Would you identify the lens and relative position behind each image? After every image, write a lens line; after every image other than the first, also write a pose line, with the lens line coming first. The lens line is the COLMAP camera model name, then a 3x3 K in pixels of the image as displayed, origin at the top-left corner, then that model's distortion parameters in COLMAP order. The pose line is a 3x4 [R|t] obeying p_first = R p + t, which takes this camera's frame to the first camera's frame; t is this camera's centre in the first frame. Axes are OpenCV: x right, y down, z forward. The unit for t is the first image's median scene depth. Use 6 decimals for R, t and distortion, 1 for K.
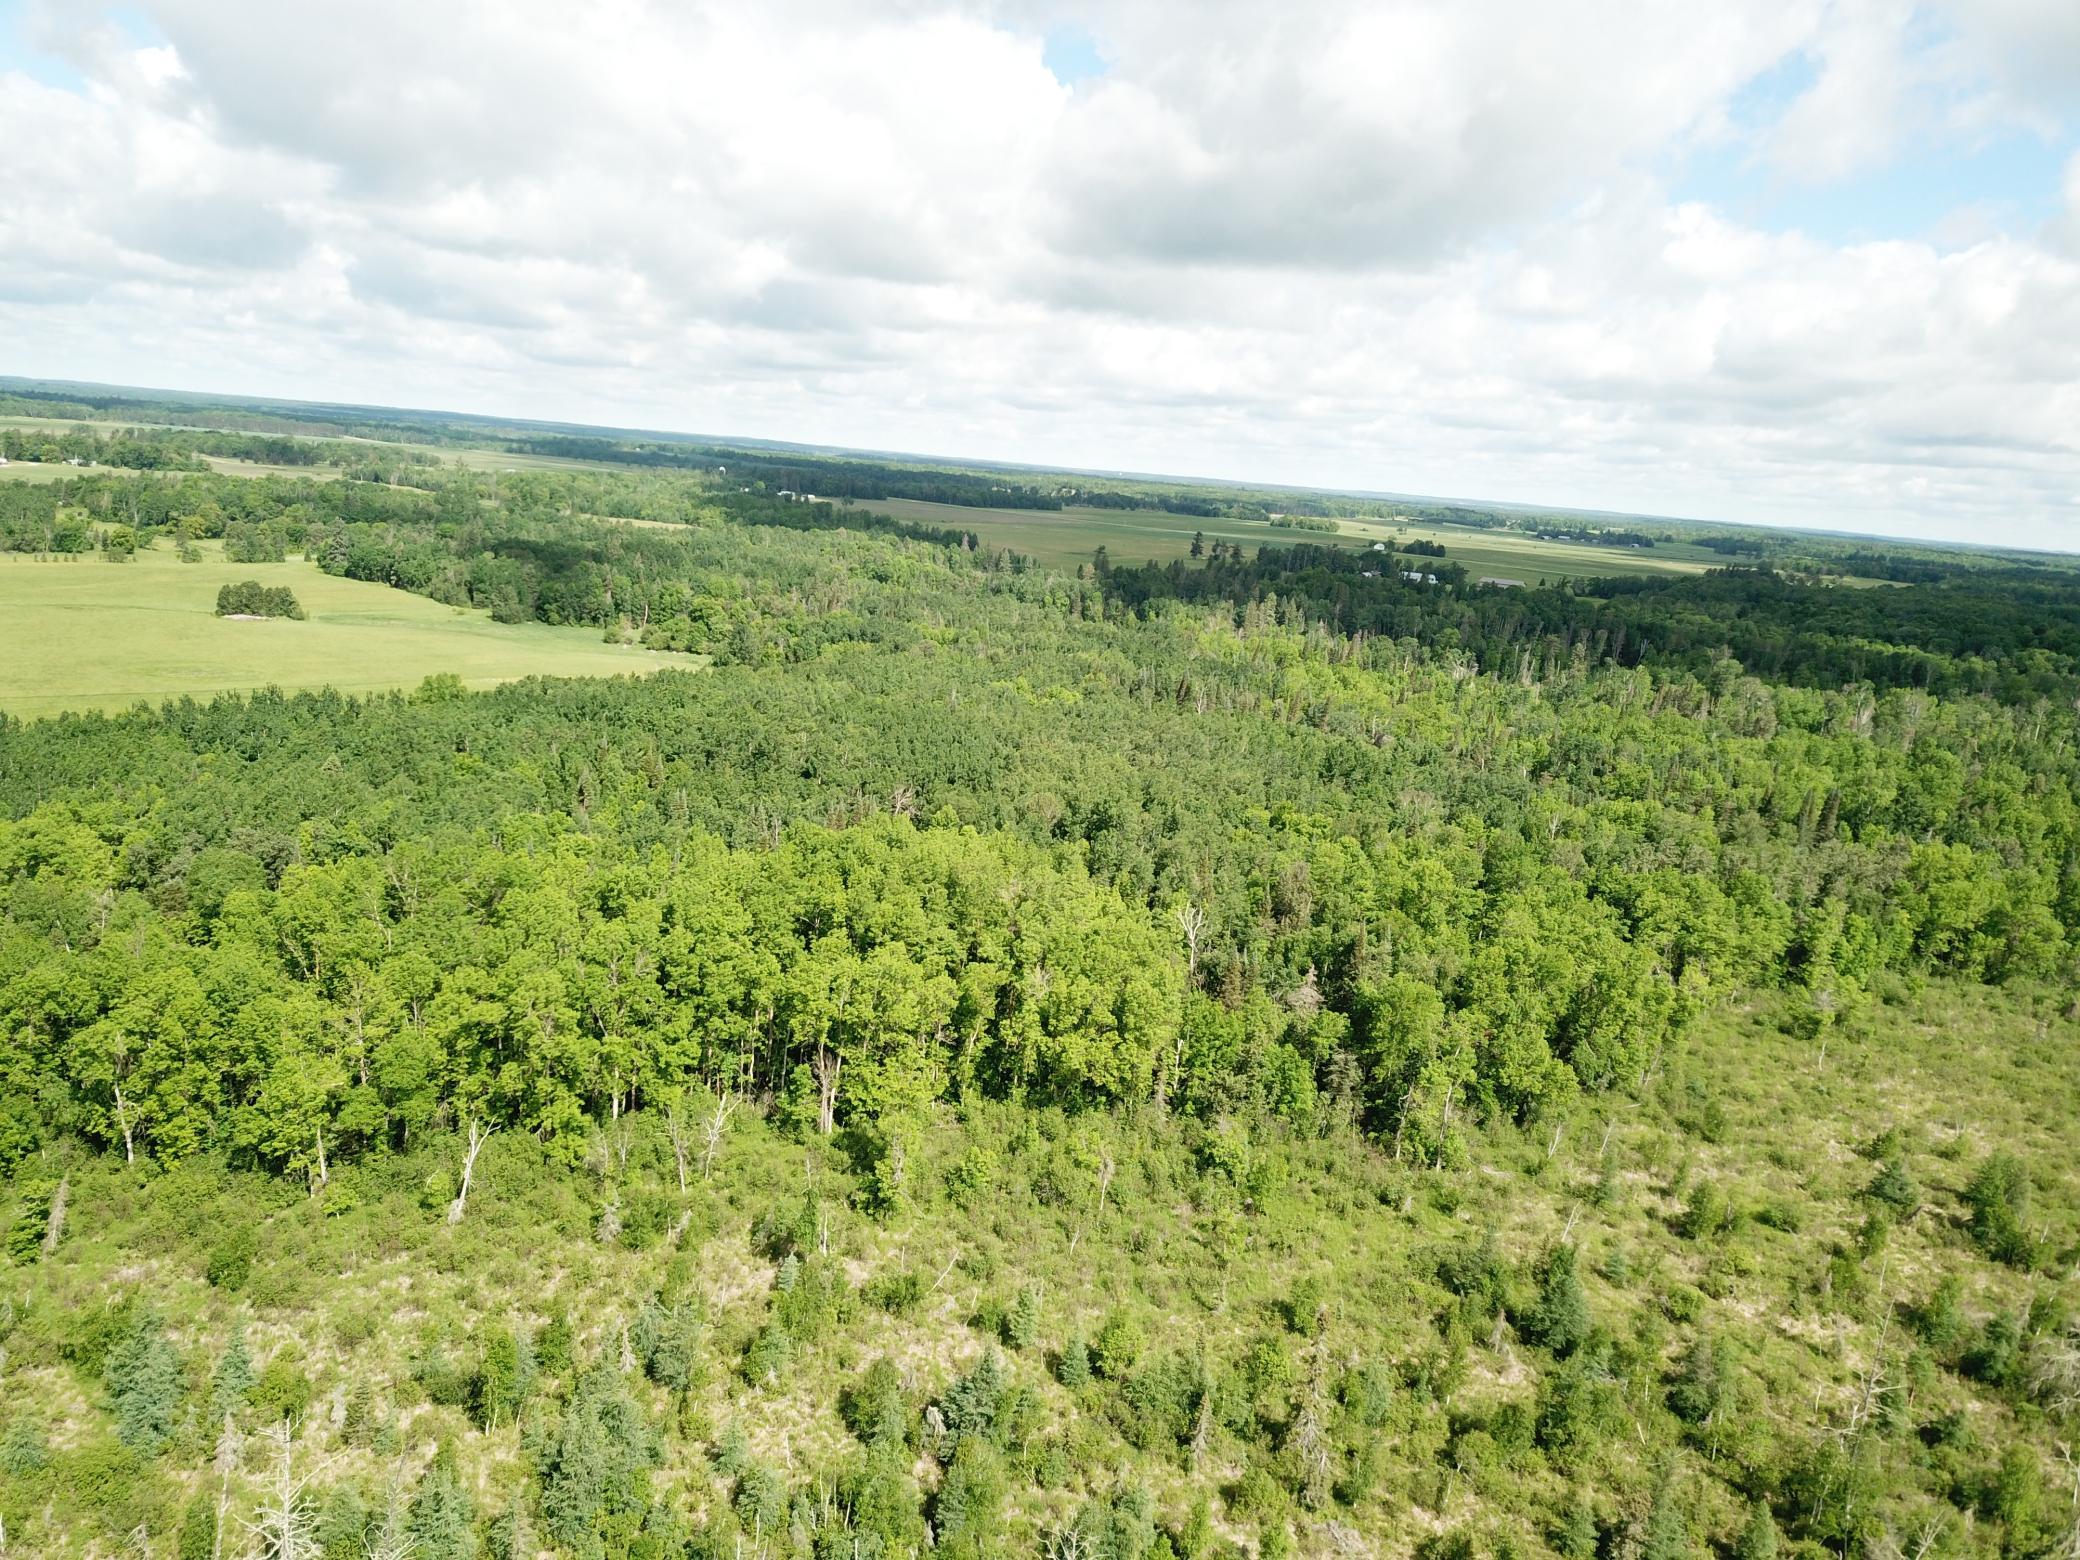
lens RADIAL K [[1612.3, 0, 1035.3], [0, 1612.3, 740.1], [0, 0, 1]] dist [0.015912, -0.009759]
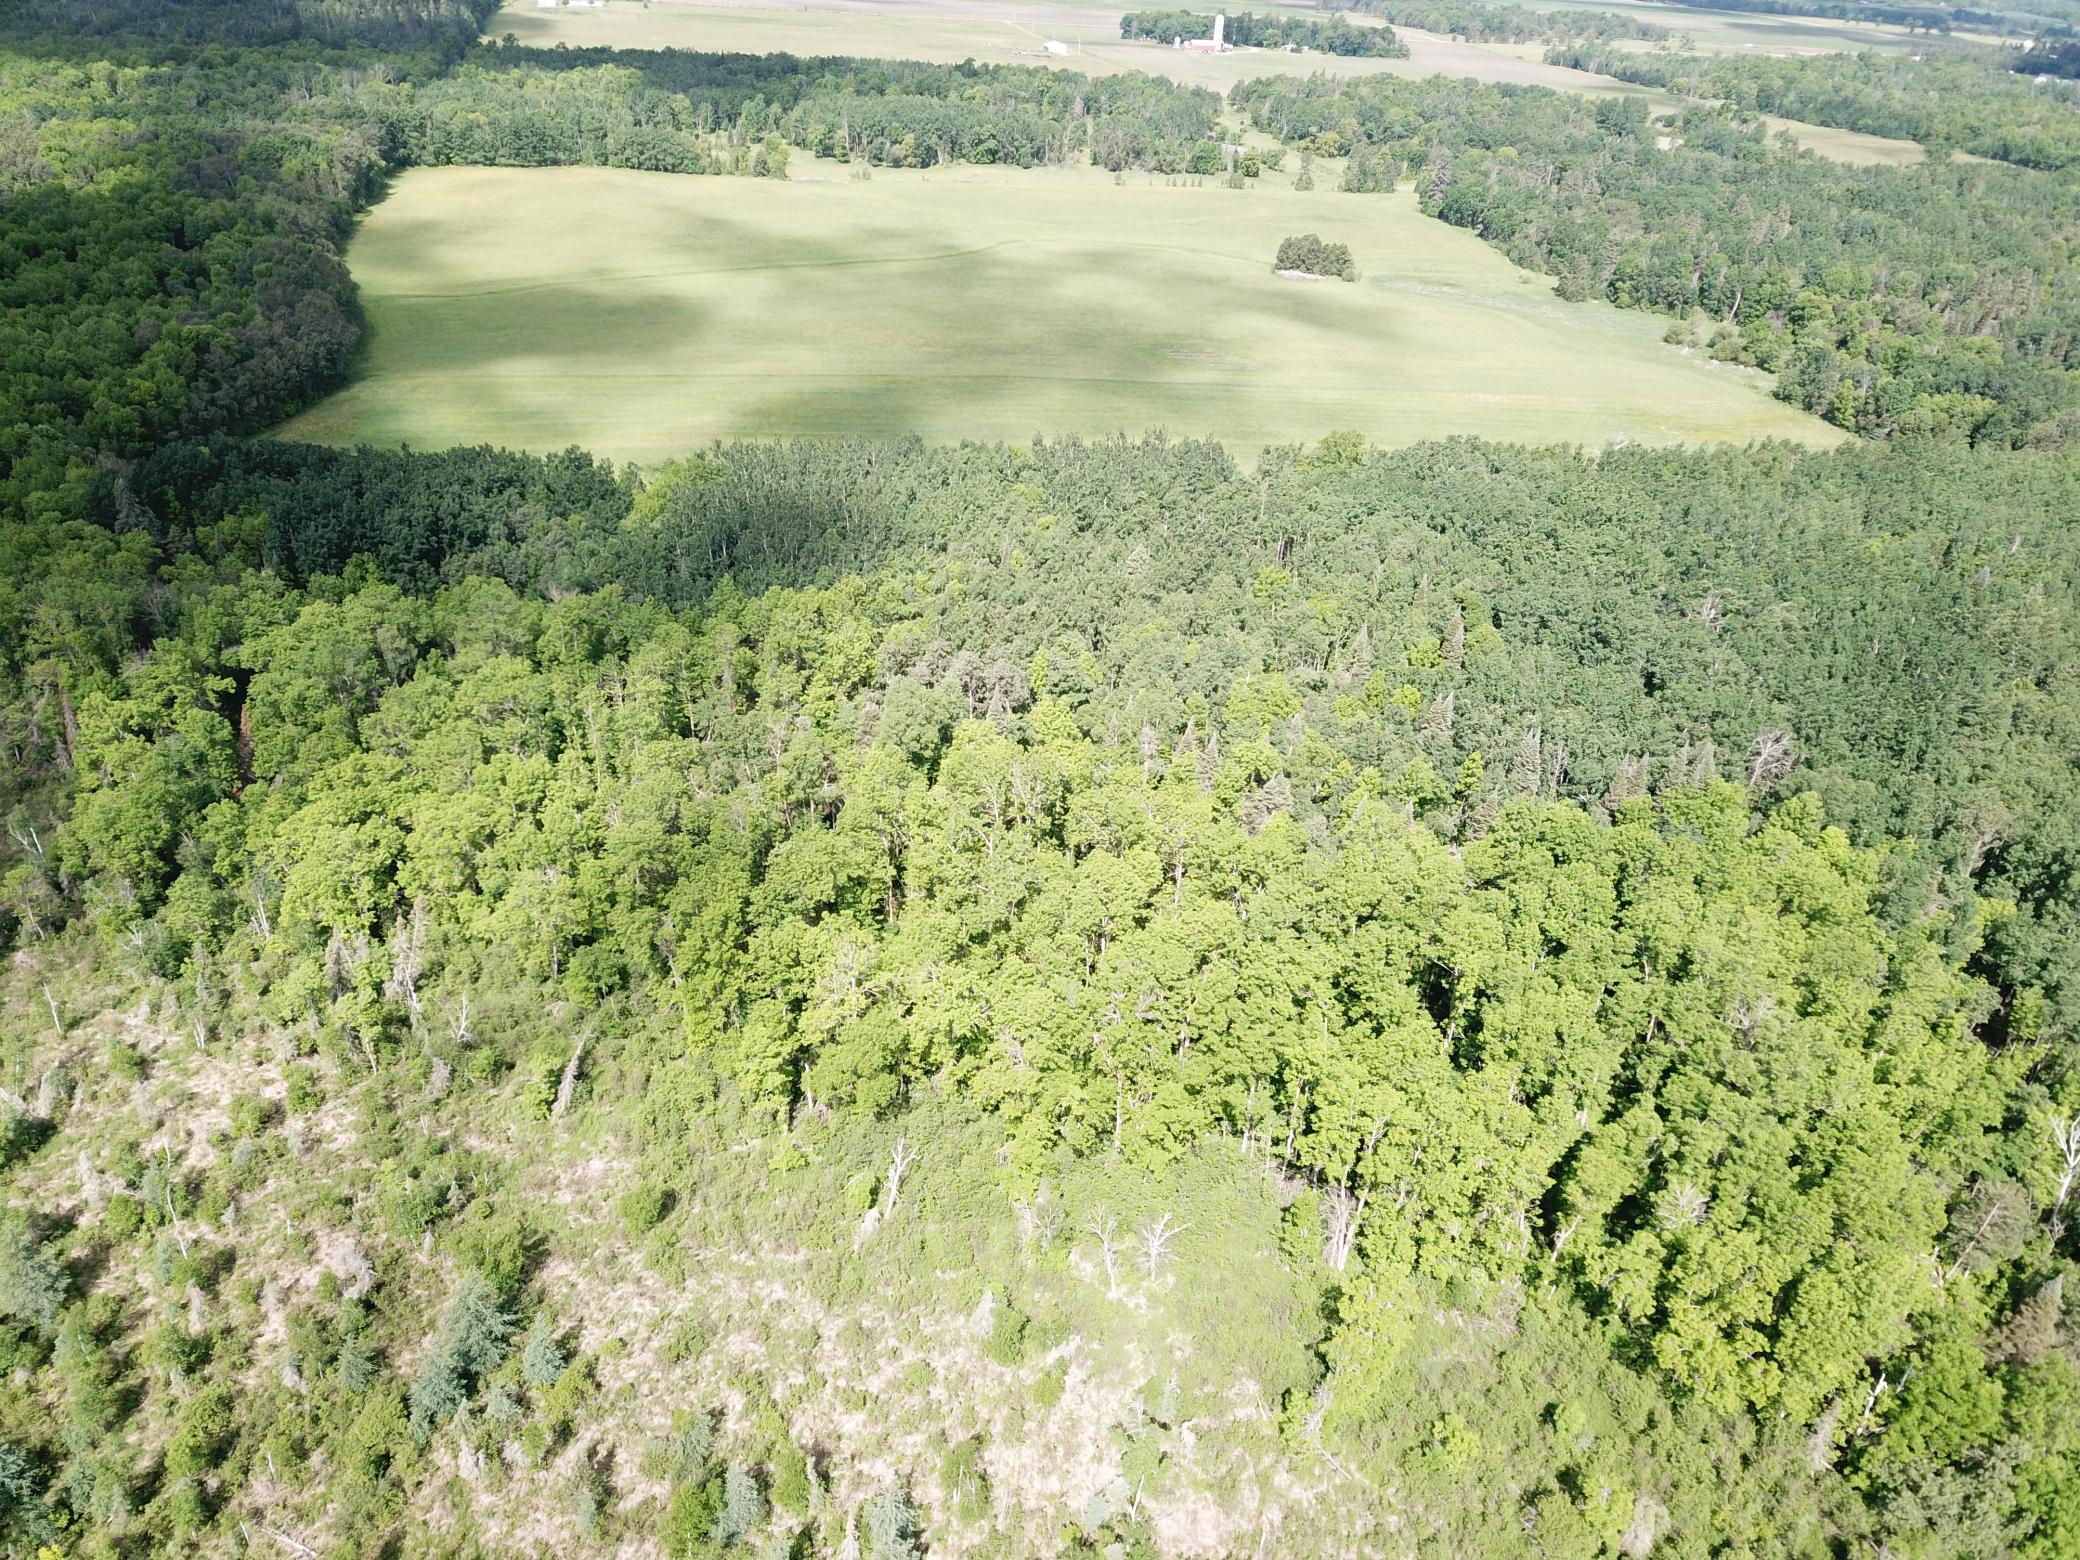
lens RADIAL K [[1588.4, 0, 1008.0], [0, 1588.4, 781.4], [0, 0, 1]] dist [0.014527, -0.008377]
pose [[0.741808, 0.293344, -0.603051, 0.144592], [-0.113233, 0.941132, 0.318511, -0.202032], [0.660984, -0.167988, 0.731355, 0.344485]]
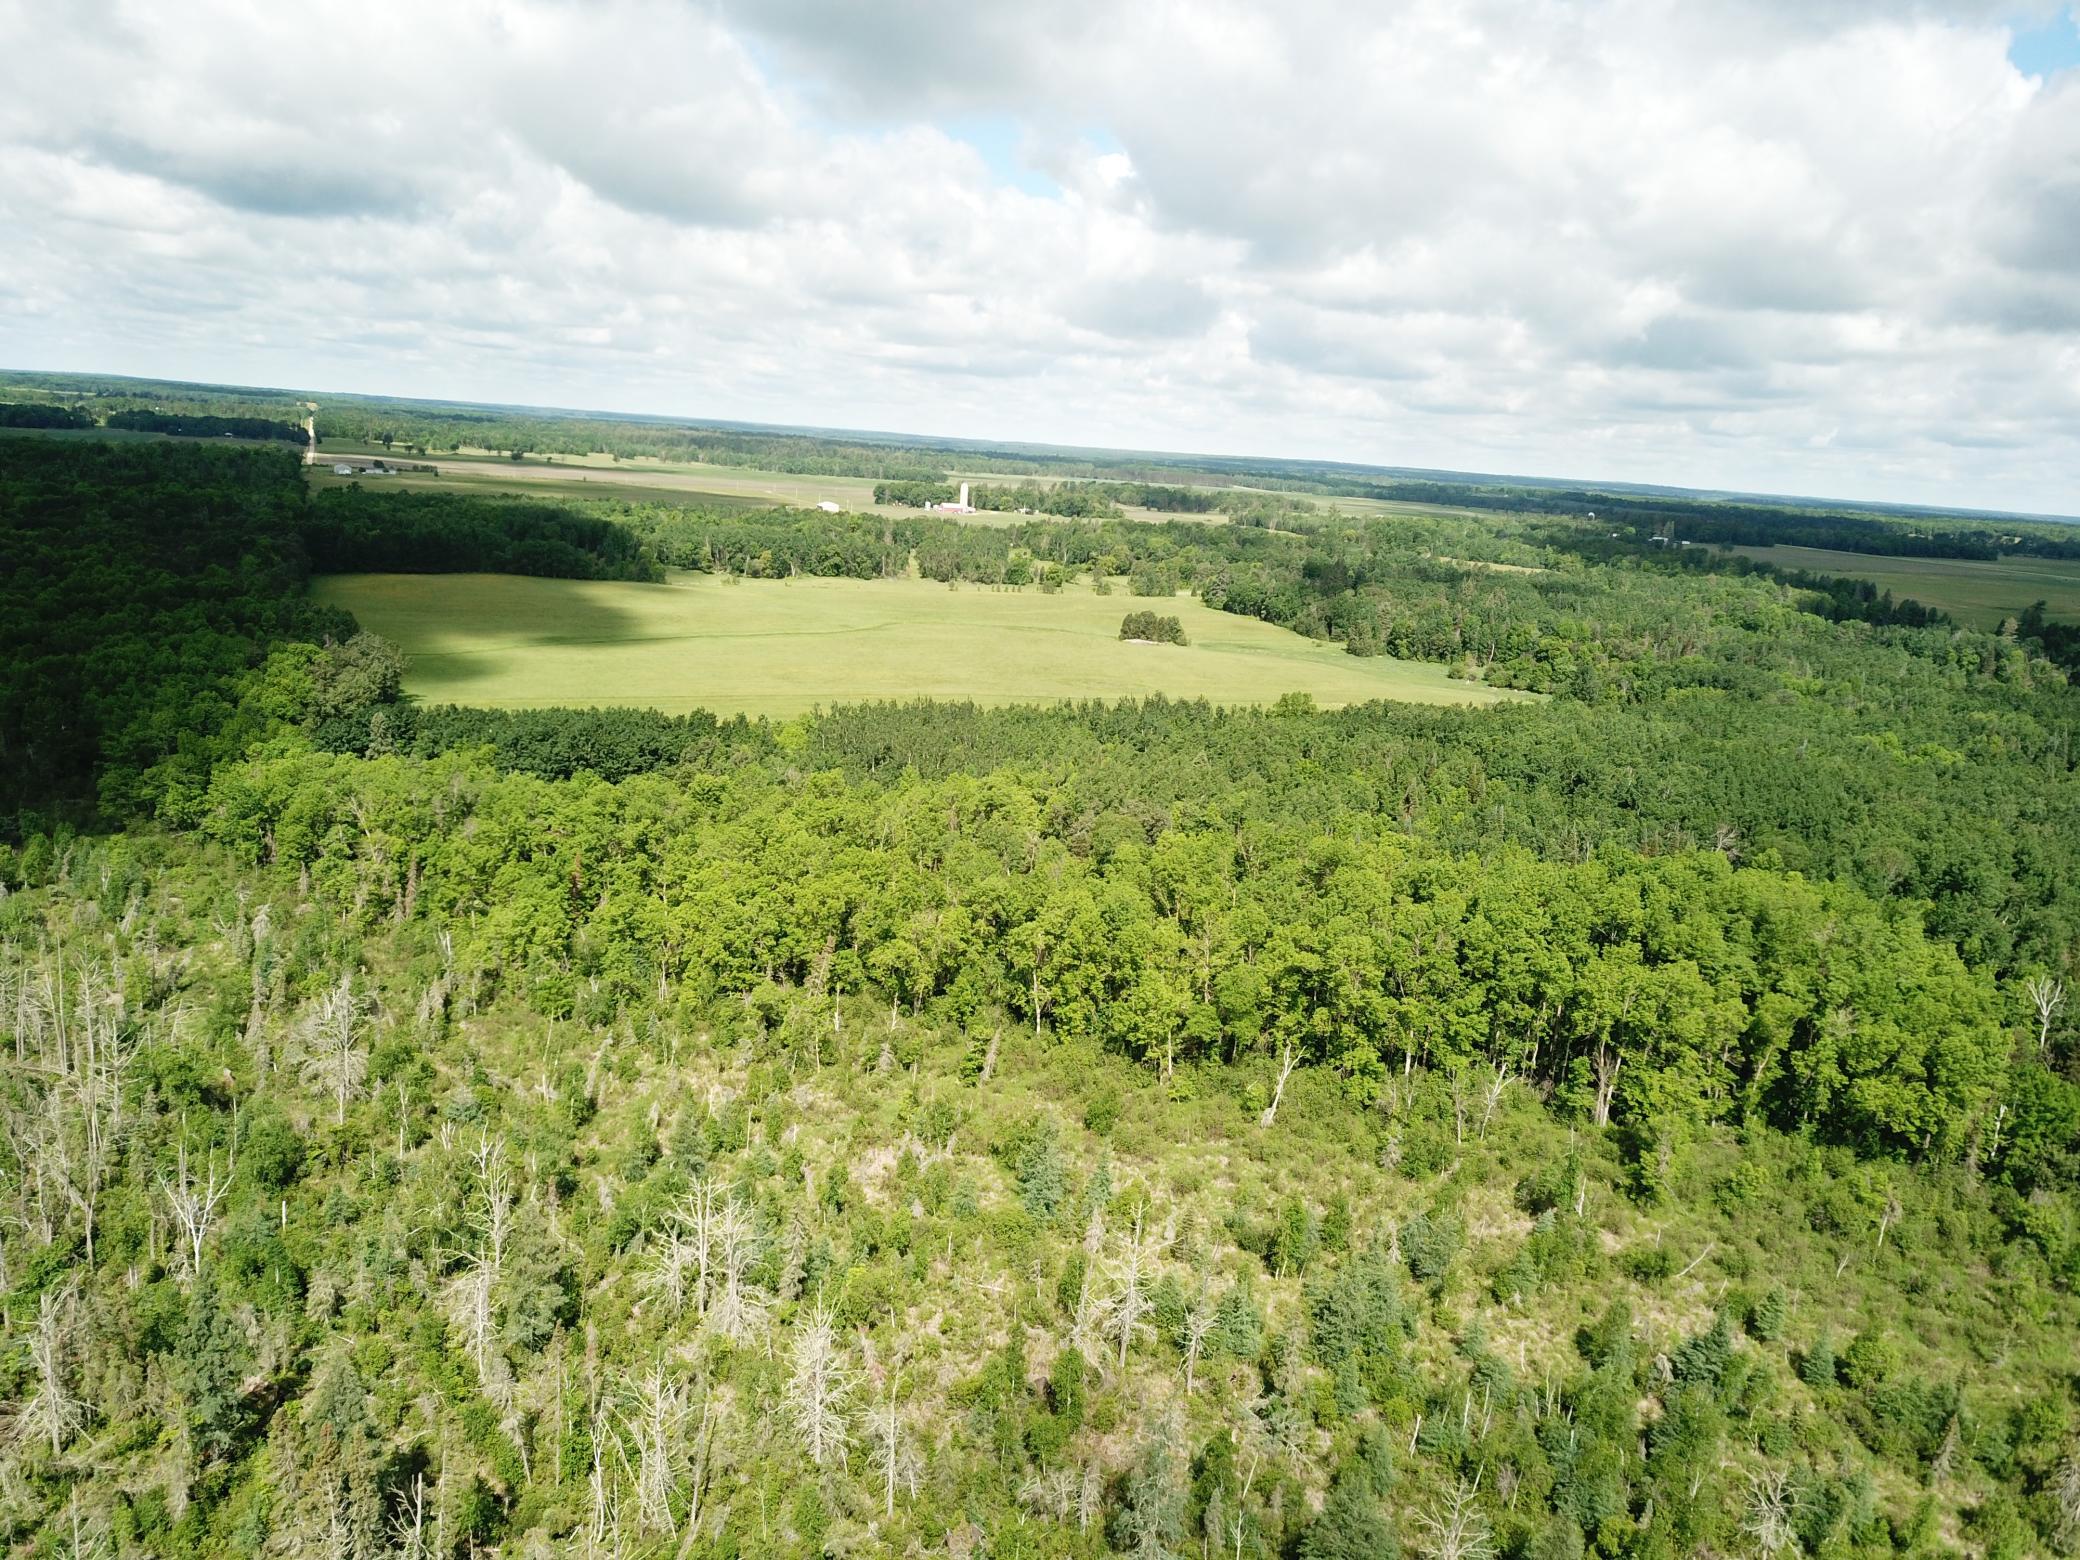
lens RADIAL K [[1599.6, 0, 1004.6], [0, 1599.6, 769.1], [0, 0, 1]] dist [0.027451, -0.036504]
pose [[0.858958, 0.079668, -0.505811, 0.047707], [-0.084463, 0.996335, 0.013495, 0.025659], [0.505032, 0.031131, 0.862539, -0.116544]]
